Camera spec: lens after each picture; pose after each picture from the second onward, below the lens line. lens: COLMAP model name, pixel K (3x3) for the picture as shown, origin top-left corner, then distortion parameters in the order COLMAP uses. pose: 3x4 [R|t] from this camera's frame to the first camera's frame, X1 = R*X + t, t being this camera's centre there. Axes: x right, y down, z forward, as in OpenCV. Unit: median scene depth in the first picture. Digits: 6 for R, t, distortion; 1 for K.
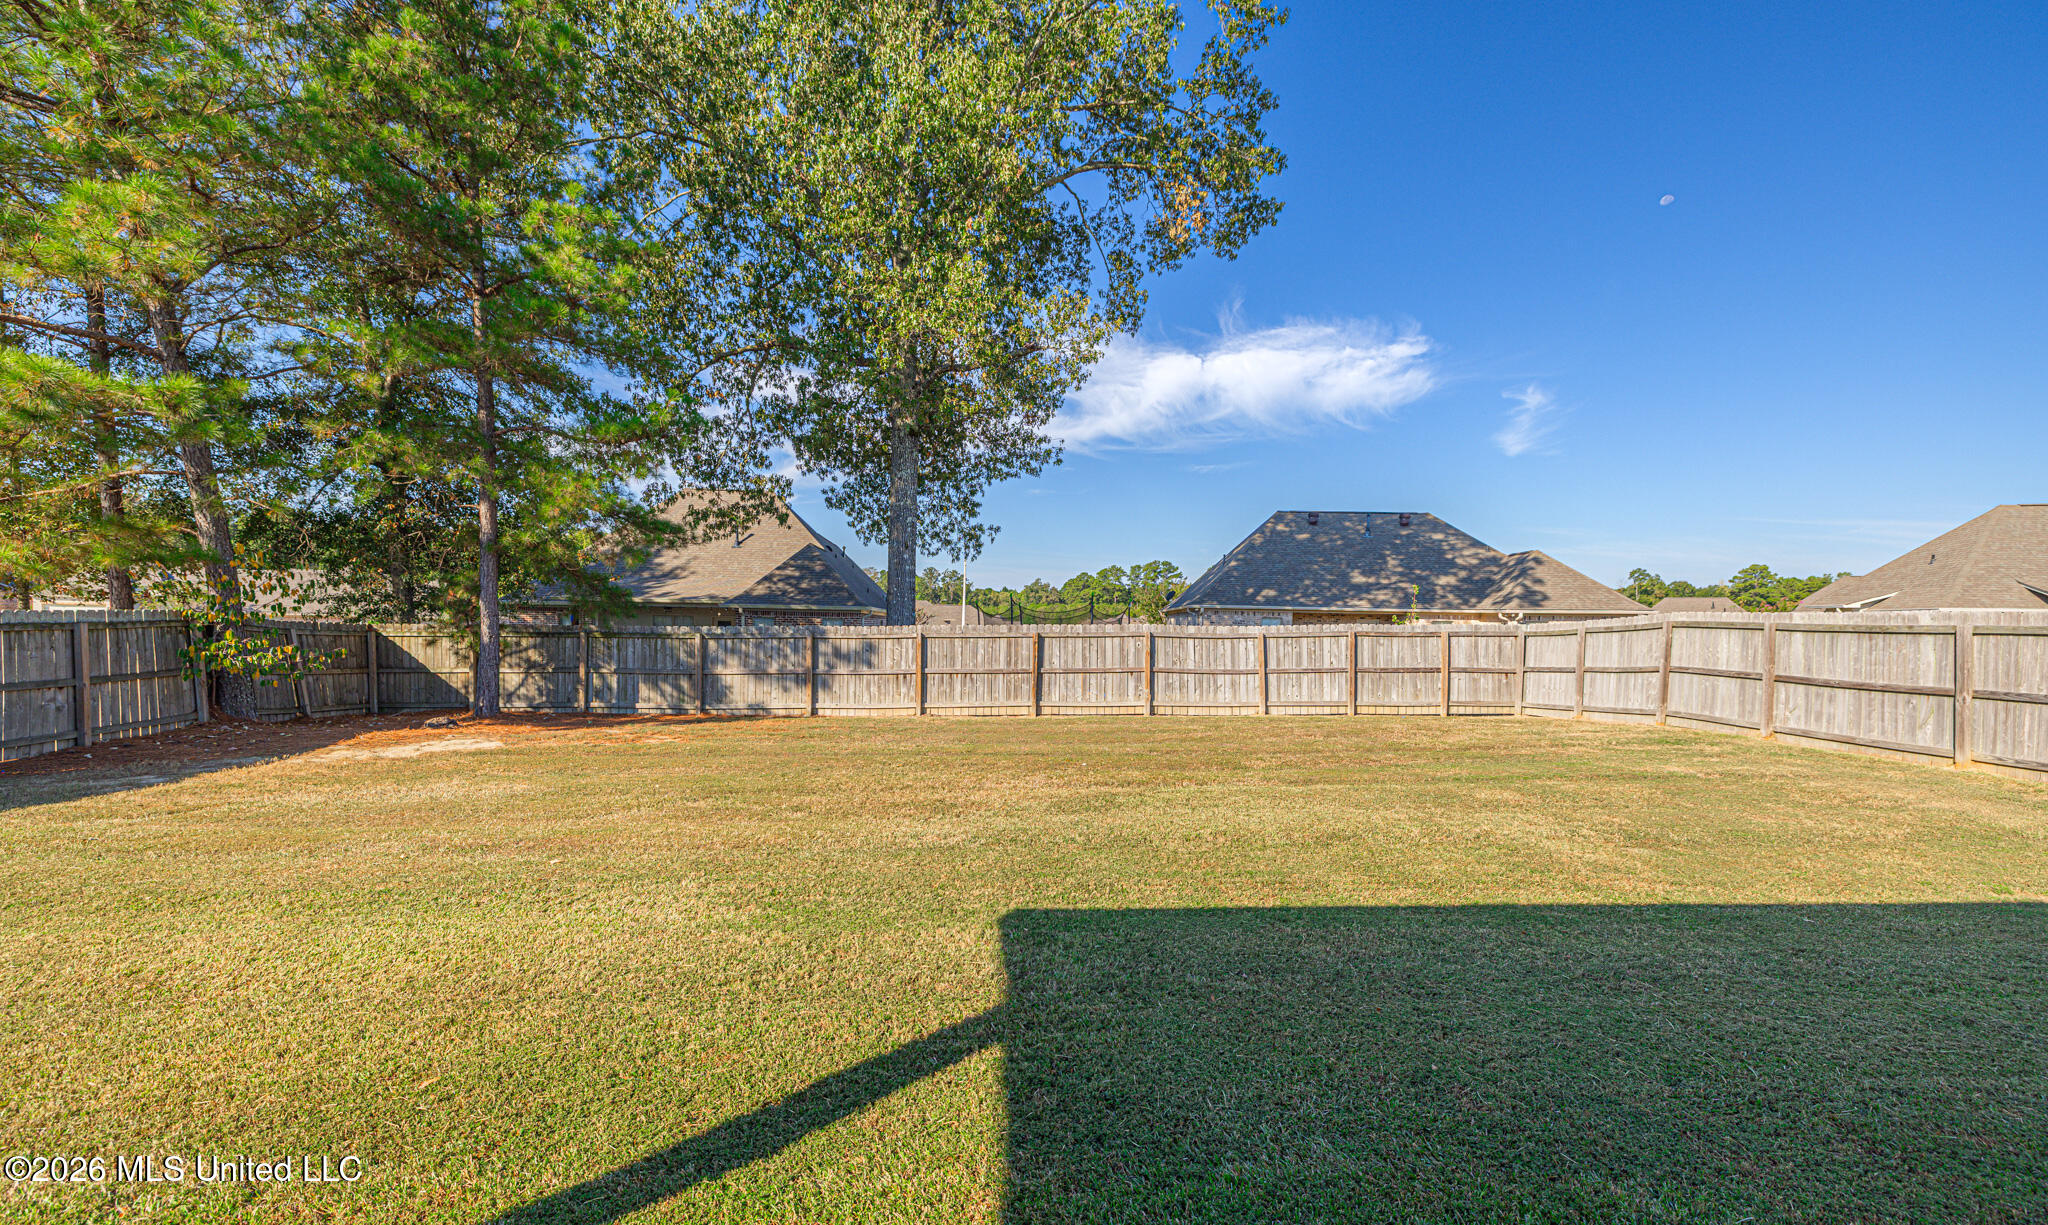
lens RADIAL K [[851.7, 0, 1035.7], [0, 851.7, 670.2], [0, 0, 1]] dist [-0.001439, -0.005819]
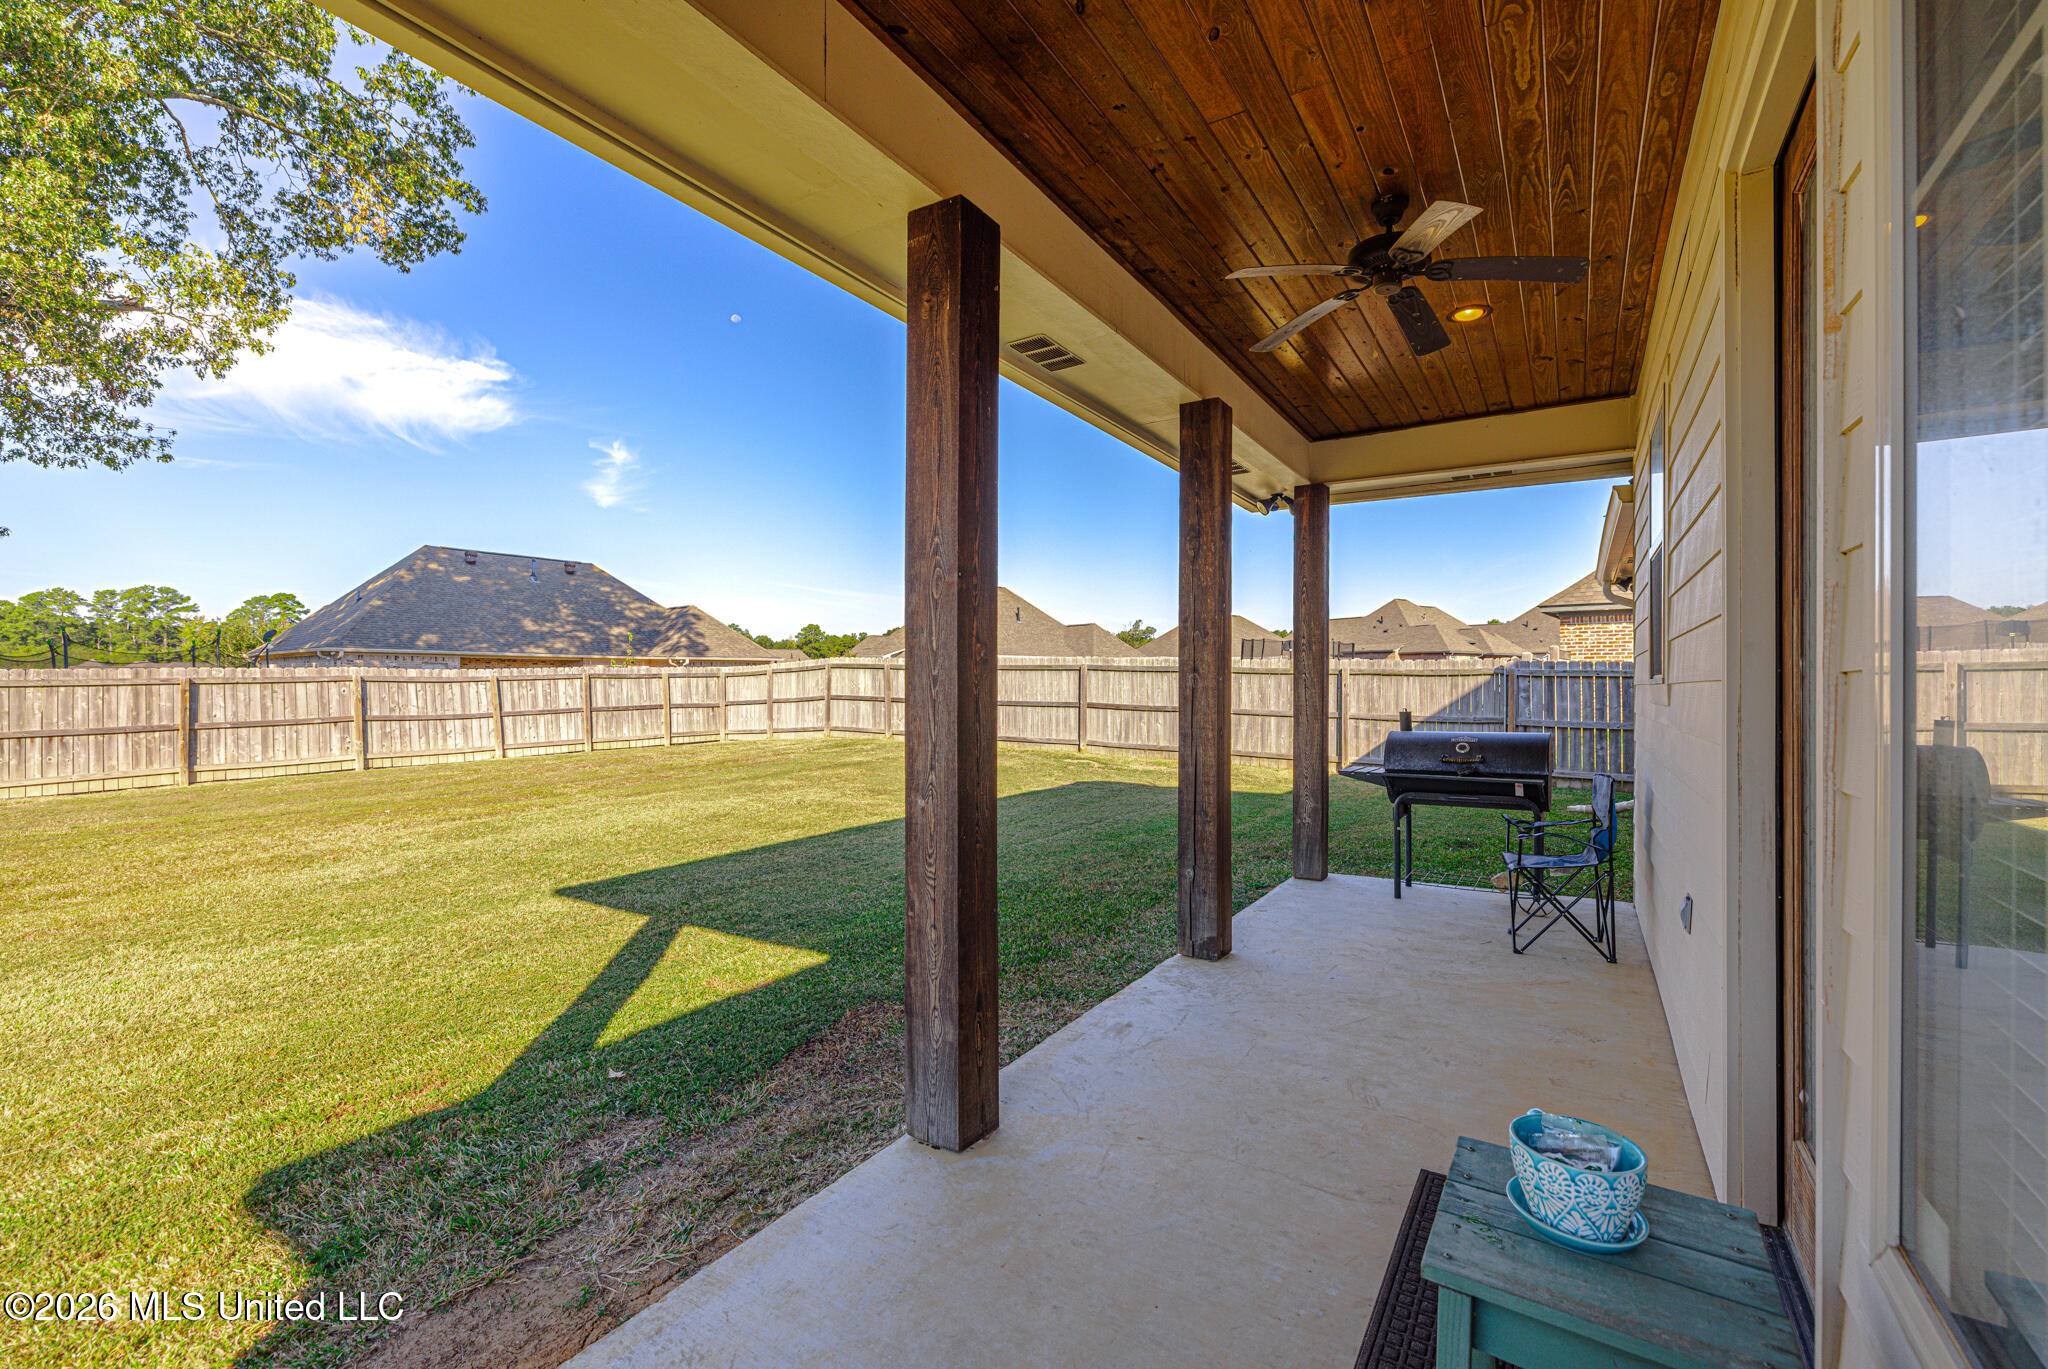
lens RADIAL K [[871.4, 0, 1024.0], [0, 871.4, 684.5], [0, 0, 1]] dist [0.001751, -0.000049]
pose [[0.582699, -0.016826, 0.812514, -0.200864], [0.050618, 0.998596, -0.015621, 0.013344], [-0.811110, 0.050231, 0.582733, -0.091584]]
